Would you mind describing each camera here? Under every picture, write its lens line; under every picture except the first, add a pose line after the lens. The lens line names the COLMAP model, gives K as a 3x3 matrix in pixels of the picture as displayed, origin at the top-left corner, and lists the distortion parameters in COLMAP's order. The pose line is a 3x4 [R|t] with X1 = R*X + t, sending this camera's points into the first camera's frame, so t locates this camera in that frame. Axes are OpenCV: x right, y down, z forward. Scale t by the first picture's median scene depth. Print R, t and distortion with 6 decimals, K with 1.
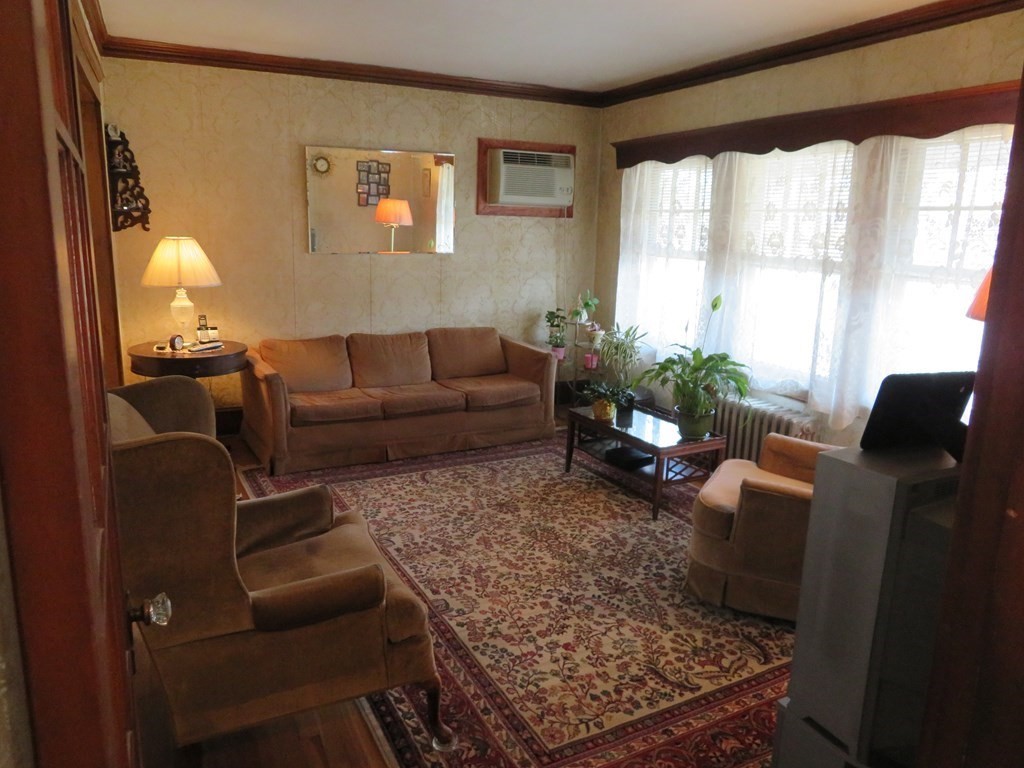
lens RADIAL K [[722.8, 0, 512.0], [0, 722.8, 384.0], [0, 0, 1]] dist [-0.005669, 0.002891]
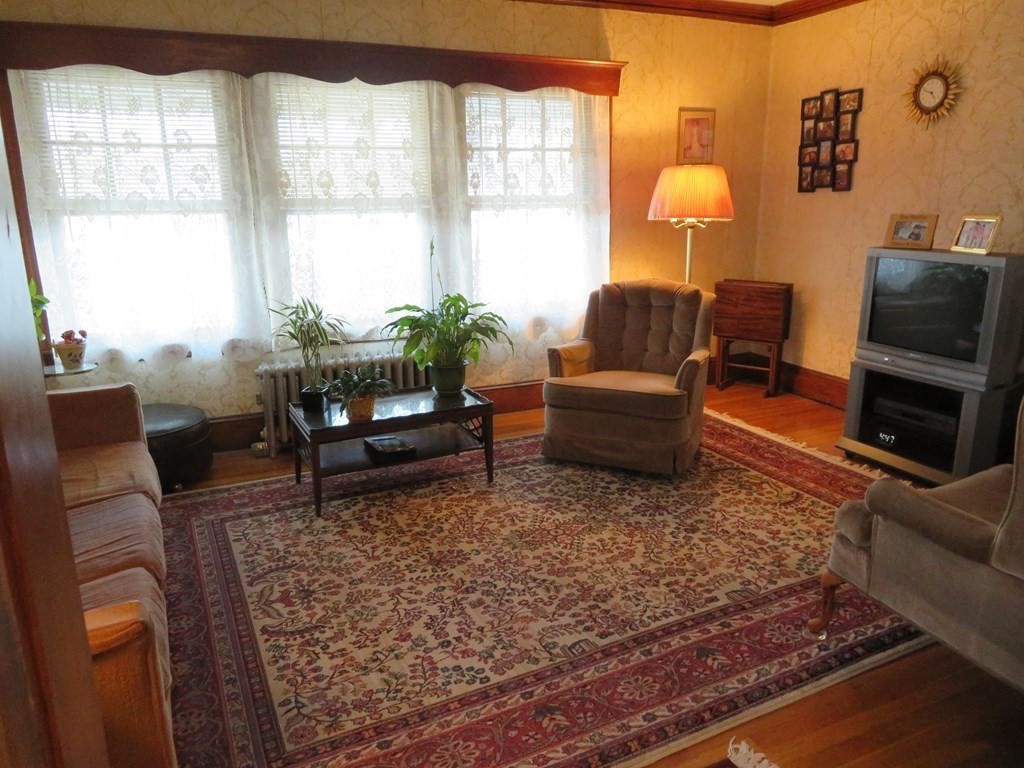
lens RADIAL K [[722.8, 0, 512.0], [0, 722.8, 384.0], [0, 0, 1]] dist [-0.005669, 0.002891]
pose [[0.034139, -0.277367, 0.960157, -0.735495], [0.222786, 0.938656, 0.263234, -0.188218], [-0.974270, 0.204923, 0.093838, 0.953507]]
